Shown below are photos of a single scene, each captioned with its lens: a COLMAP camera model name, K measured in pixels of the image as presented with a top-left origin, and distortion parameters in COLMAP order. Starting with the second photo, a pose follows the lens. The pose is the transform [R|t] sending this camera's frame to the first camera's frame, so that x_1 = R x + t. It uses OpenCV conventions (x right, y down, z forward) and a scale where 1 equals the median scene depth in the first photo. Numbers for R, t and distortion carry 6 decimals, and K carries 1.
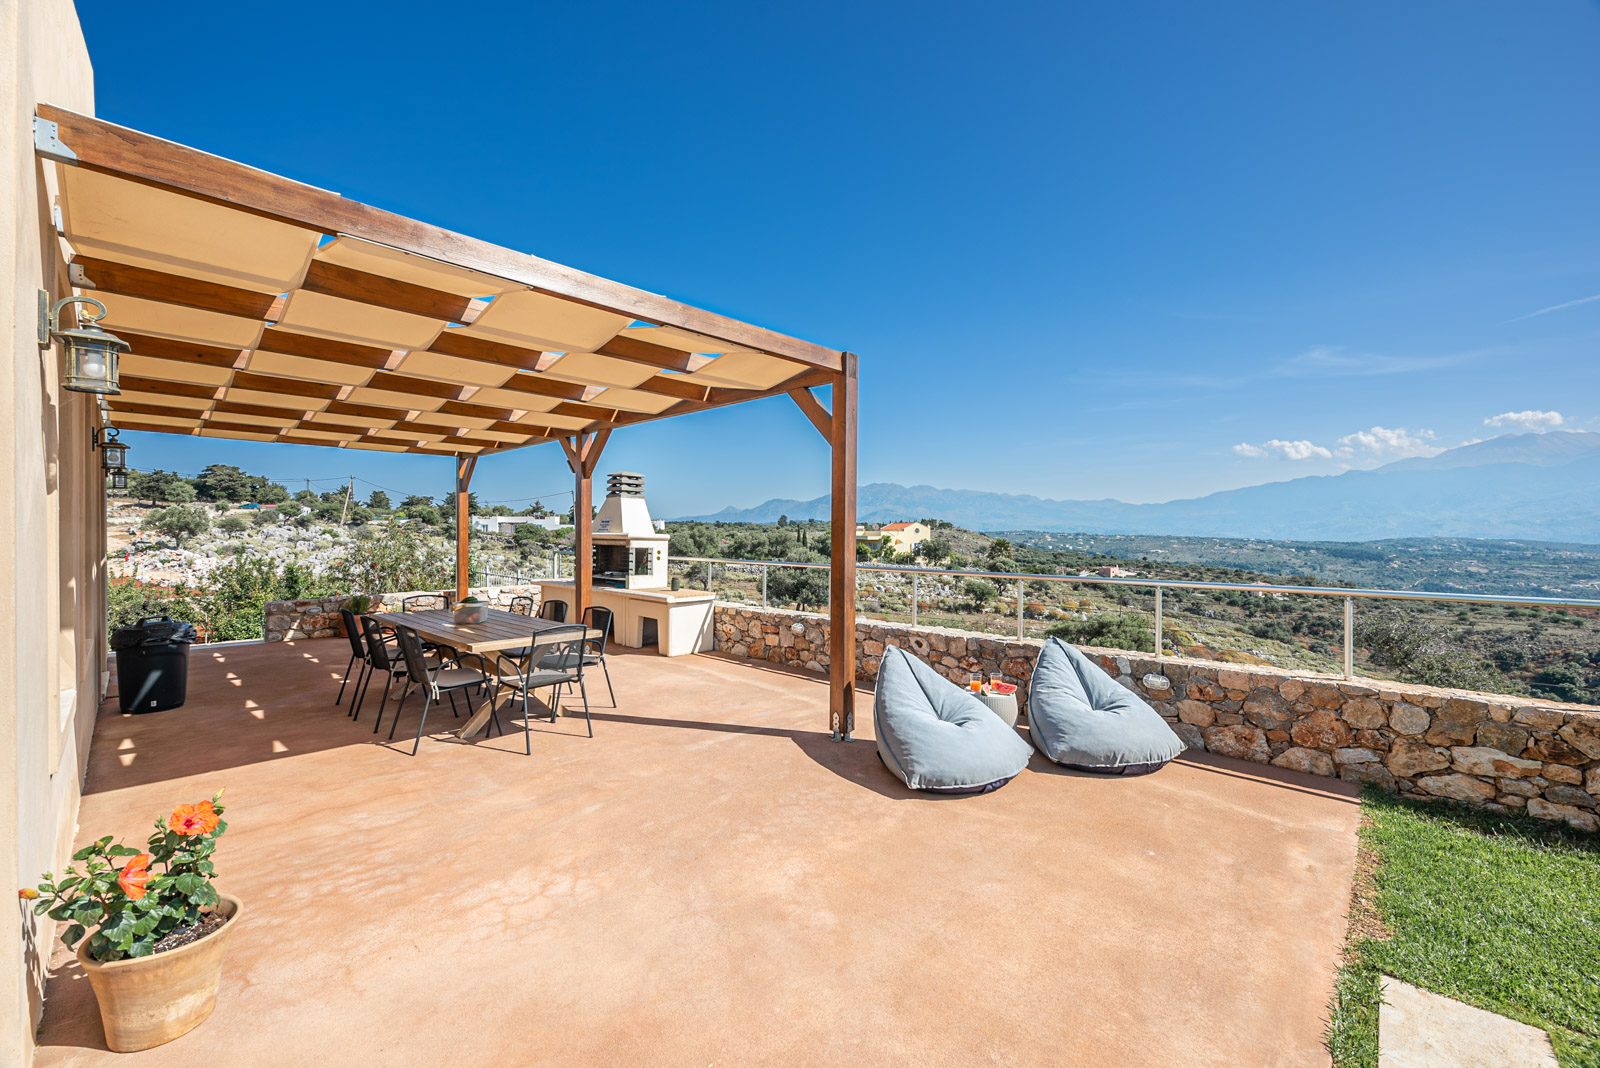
lens RADIAL K [[638.9, 0, 791.0], [0, 638.9, 532.5], [0, 0, 1]] dist [-0.002800, -0.000633]
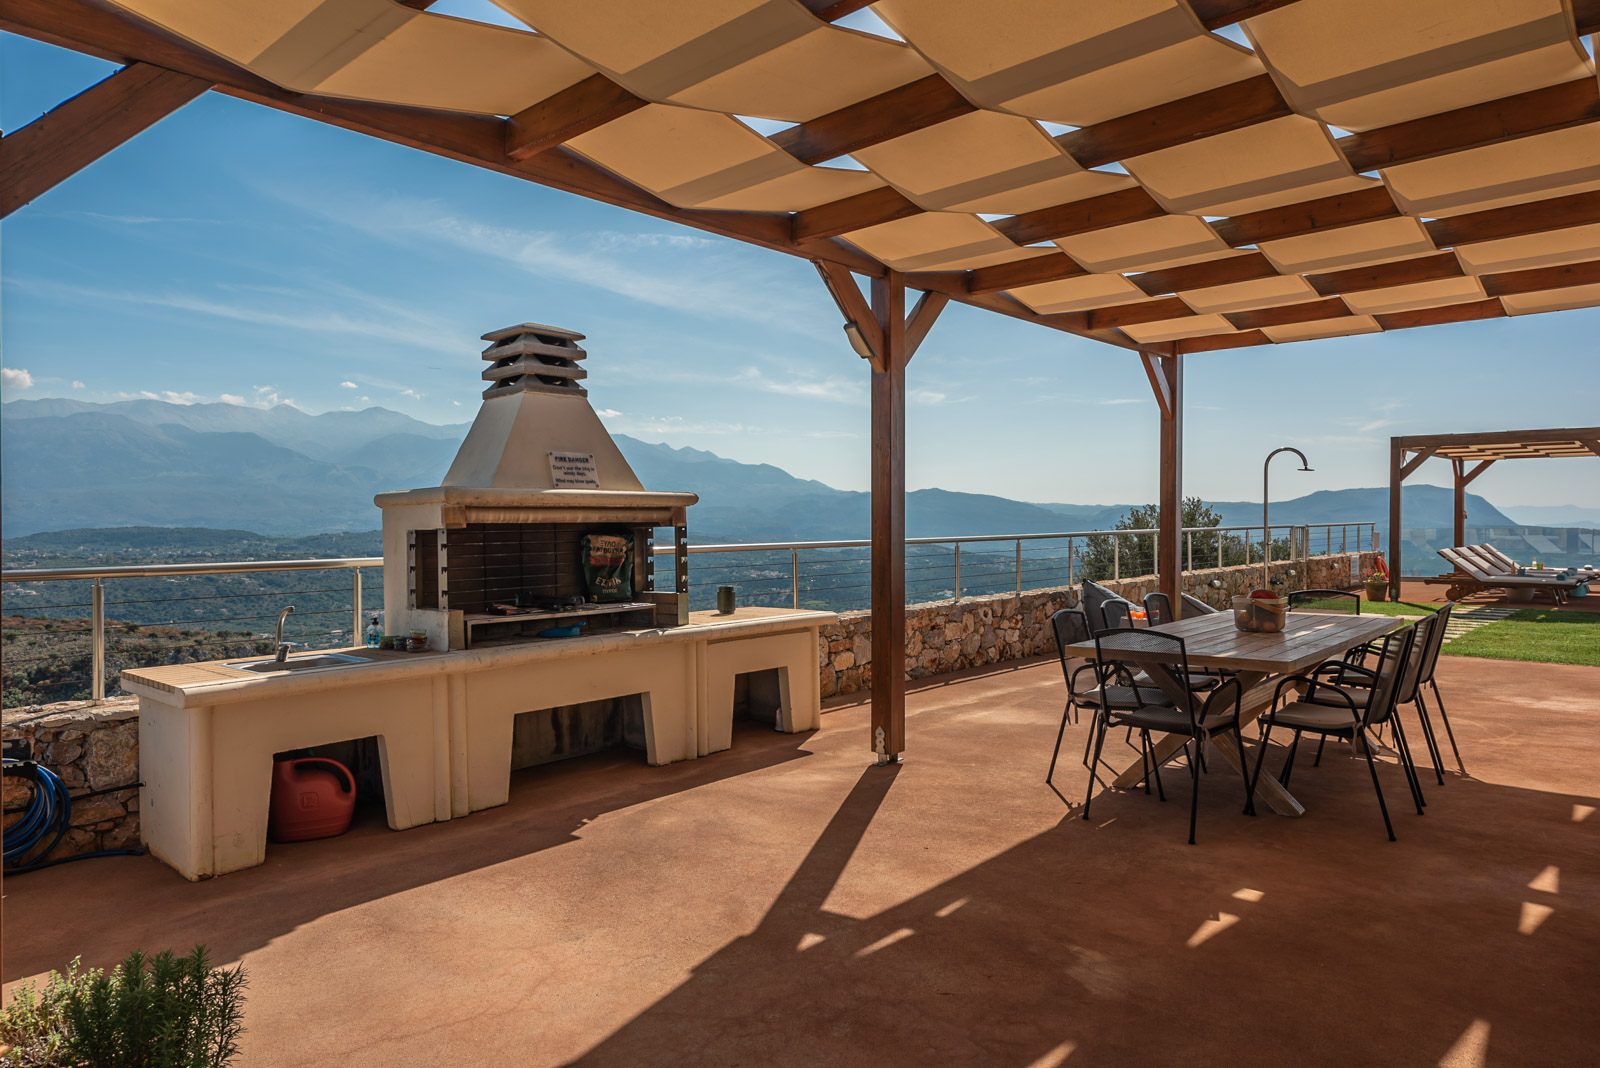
lens RADIAL K [[1007.5, 0, 800.4], [0, 1007.5, 531.0], [0, 0, 1]] dist [0.003195, 0.000380]
pose [[-0.044292, -0.014404, 0.998915, -1.161523], [0.010872, 0.999830, 0.014900, 0.022897], [-0.998959, 0.011520, -0.044128, 1.209685]]
